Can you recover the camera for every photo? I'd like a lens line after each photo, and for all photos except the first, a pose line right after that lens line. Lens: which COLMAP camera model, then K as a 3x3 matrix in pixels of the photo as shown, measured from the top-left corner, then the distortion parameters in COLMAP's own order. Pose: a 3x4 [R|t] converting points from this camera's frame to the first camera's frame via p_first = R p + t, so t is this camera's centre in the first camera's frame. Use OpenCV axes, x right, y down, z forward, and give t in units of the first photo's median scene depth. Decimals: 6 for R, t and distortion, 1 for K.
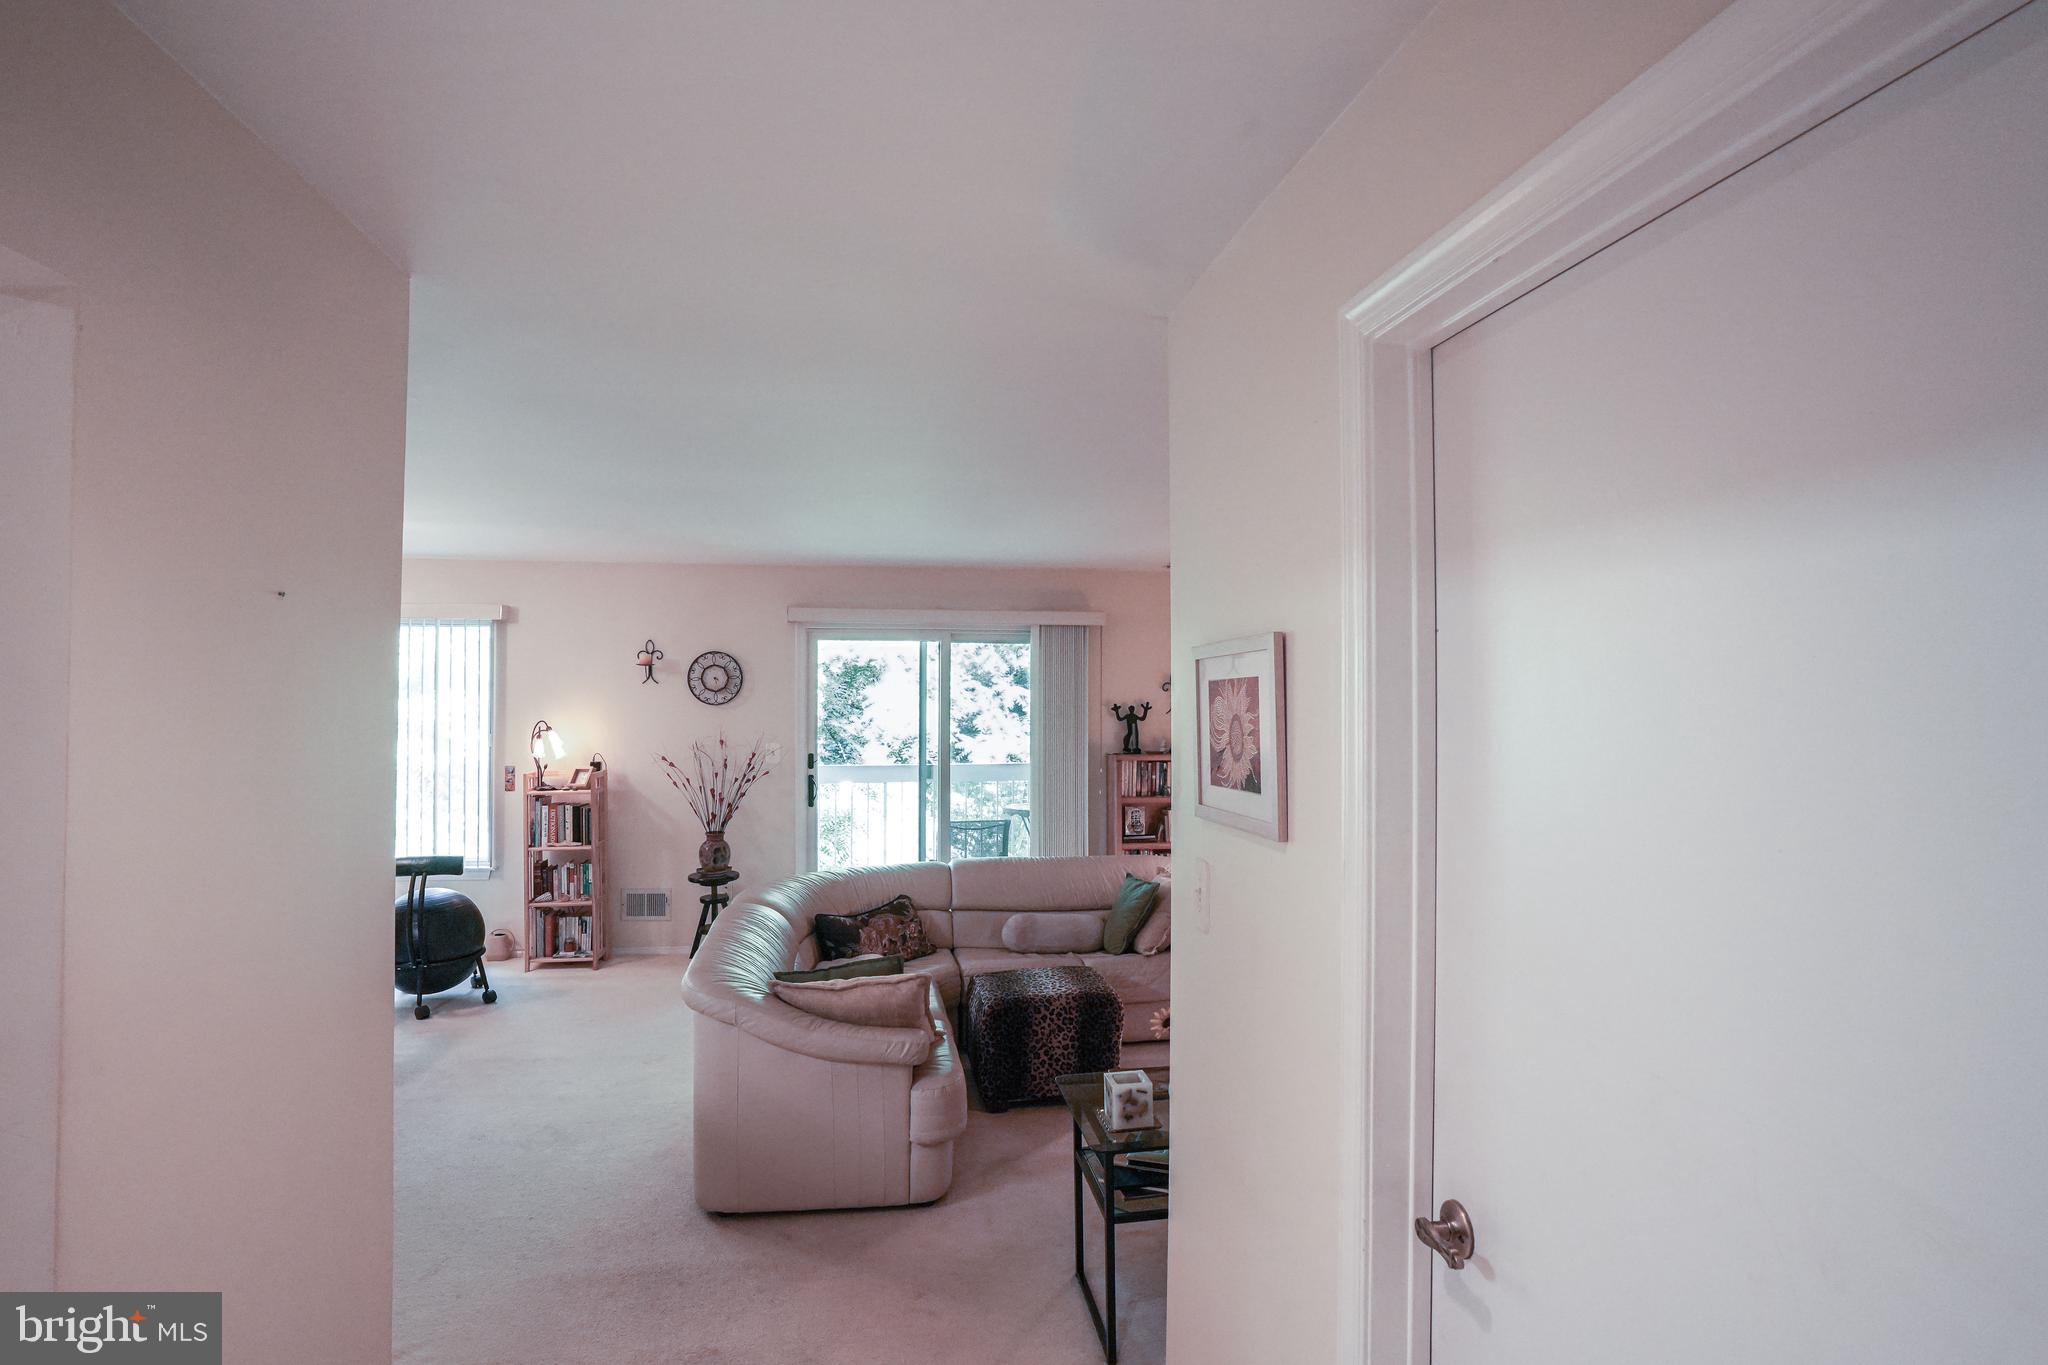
lens RADIAL K [[1030.6, 0, 1024.7], [0, 1030.6, 683.7], [0, 0, 1]] dist [-0.035675, 0.002392]
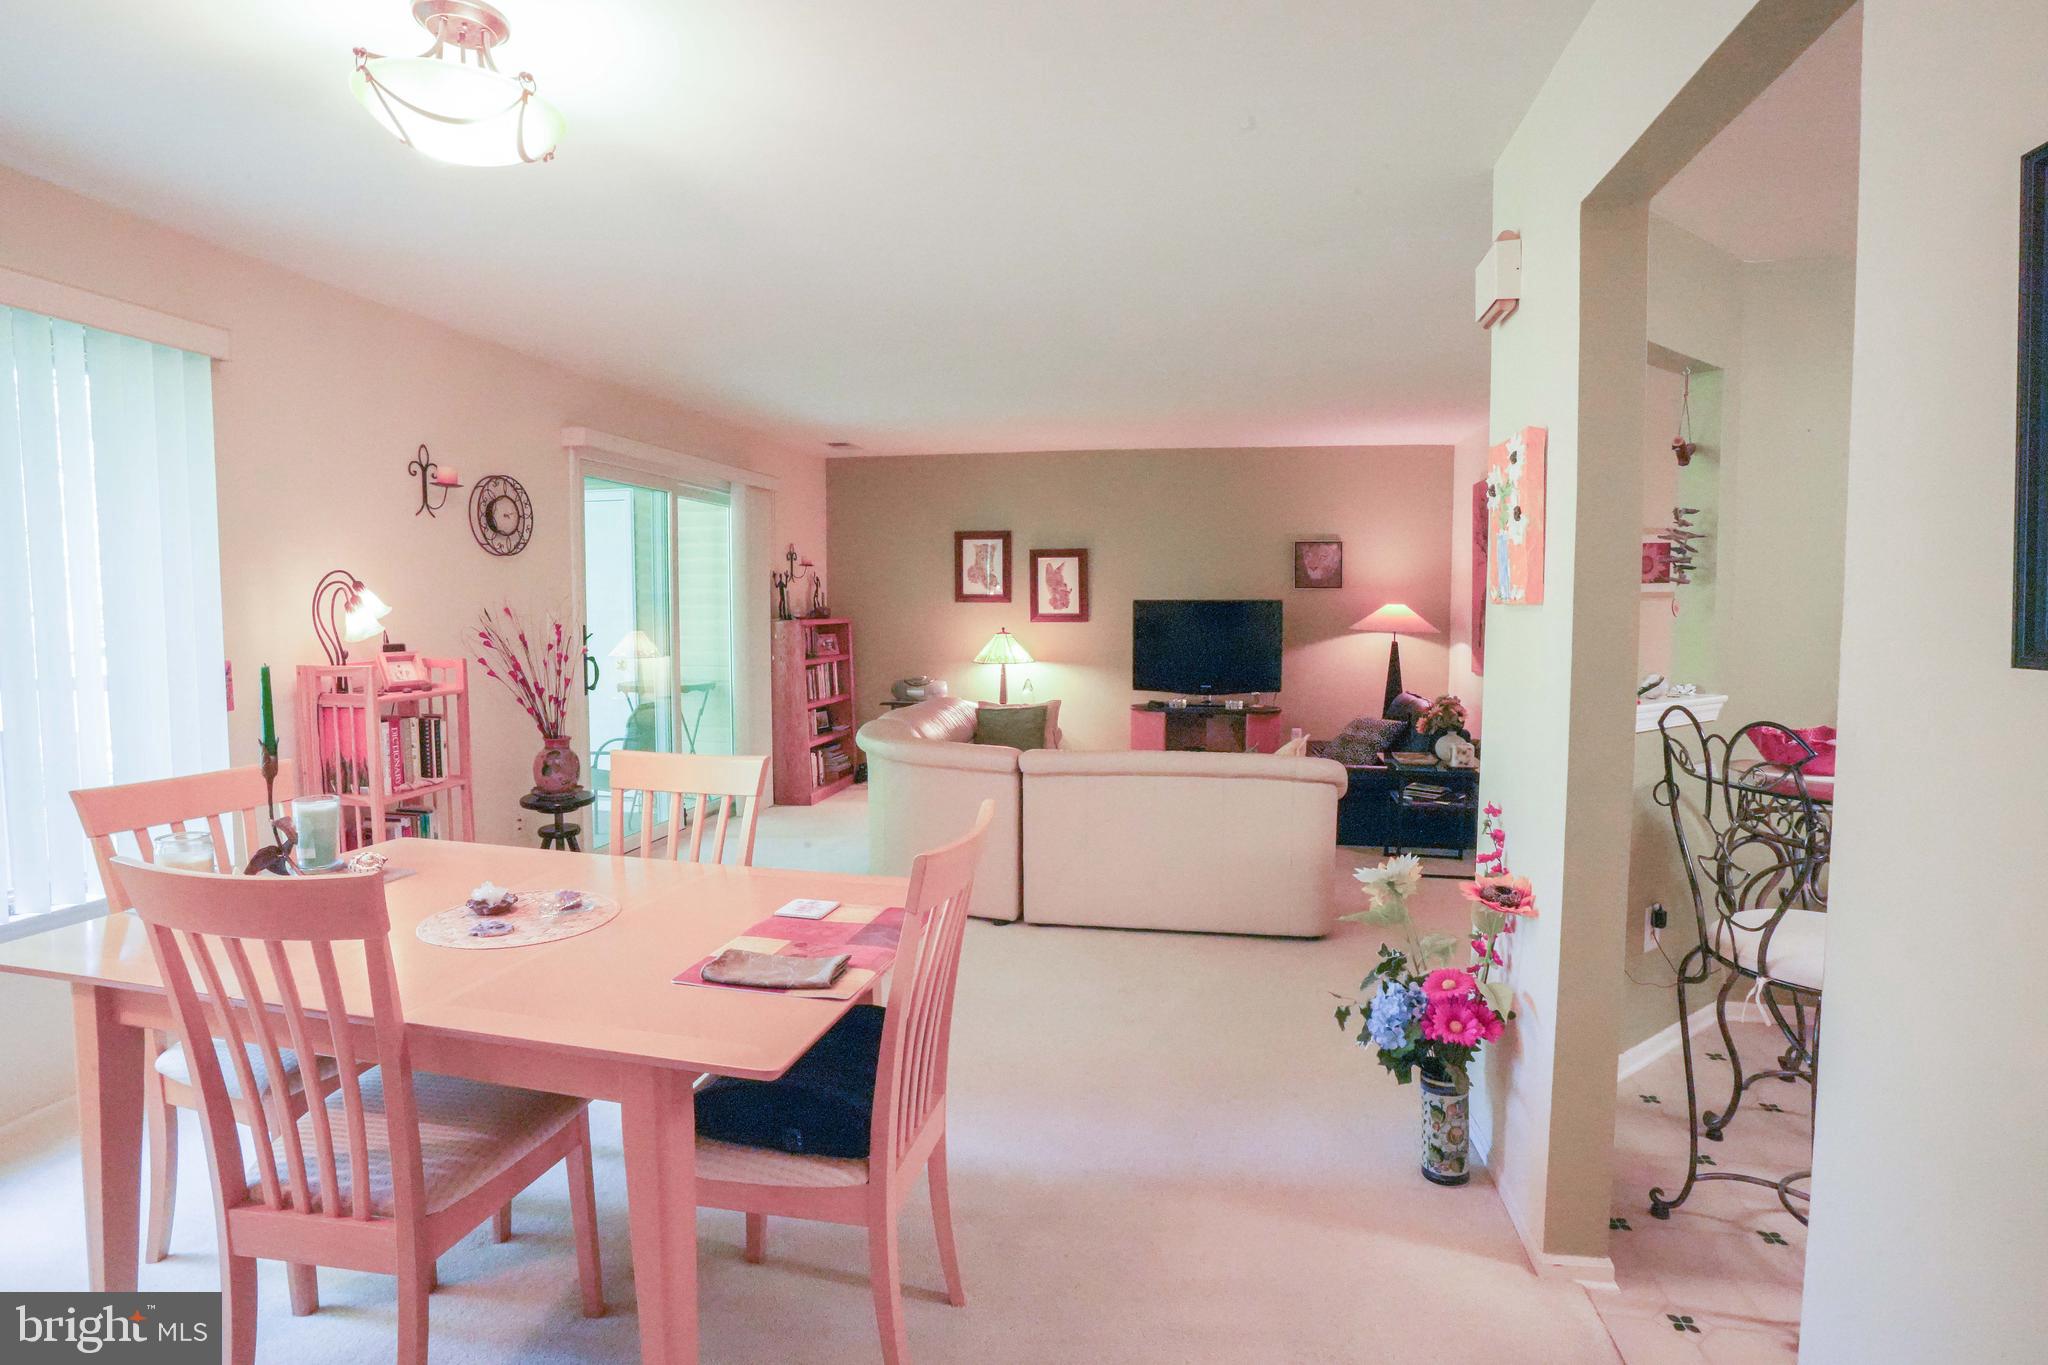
lens RADIAL K [[1000.3, 0, 1019.7], [0, 1000.3, 681.8], [0, 0, 1]] dist [-0.037279, 0.006755]
pose [[0.360688, -0.077314, 0.929477, -0.825140], [-0.009124, 0.996218, 0.086406, 0.046089], [-0.932642, -0.039646, 0.358618, 0.466619]]
